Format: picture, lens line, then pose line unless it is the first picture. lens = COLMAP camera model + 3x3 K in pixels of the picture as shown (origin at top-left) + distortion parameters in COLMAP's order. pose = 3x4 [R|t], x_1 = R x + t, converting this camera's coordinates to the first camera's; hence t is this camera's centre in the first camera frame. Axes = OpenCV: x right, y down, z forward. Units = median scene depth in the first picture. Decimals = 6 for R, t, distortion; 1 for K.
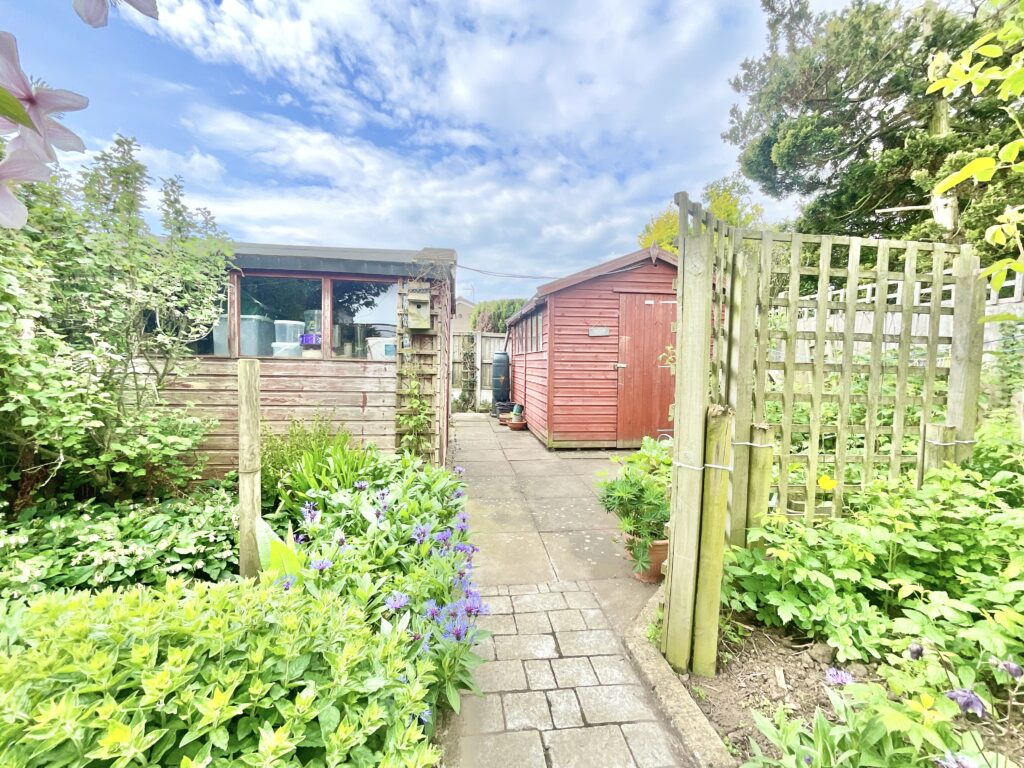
lens RADIAL K [[409.2, 0, 512.0], [0, 409.2, 384.0], [0, 0, 1]] dist [0.007922, -0.000157]
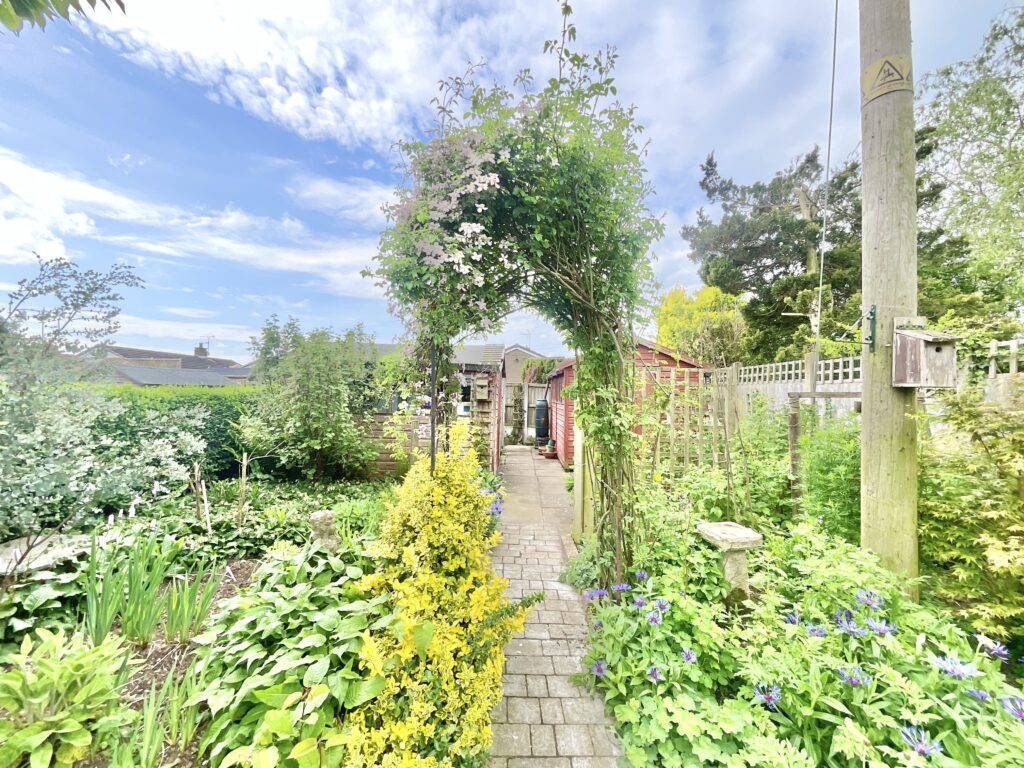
lens RADIAL K [[416.2, 0, 512.0], [0, 416.2, 384.0], [0, 0, 1]] dist [-0.000573, 0.000006]
pose [[0.989113, -0.002160, -0.147145, 0.071249], [-0.009598, 0.996816, -0.079152, -0.019133], [0.146848, 0.079702, 0.985943, -0.324274]]
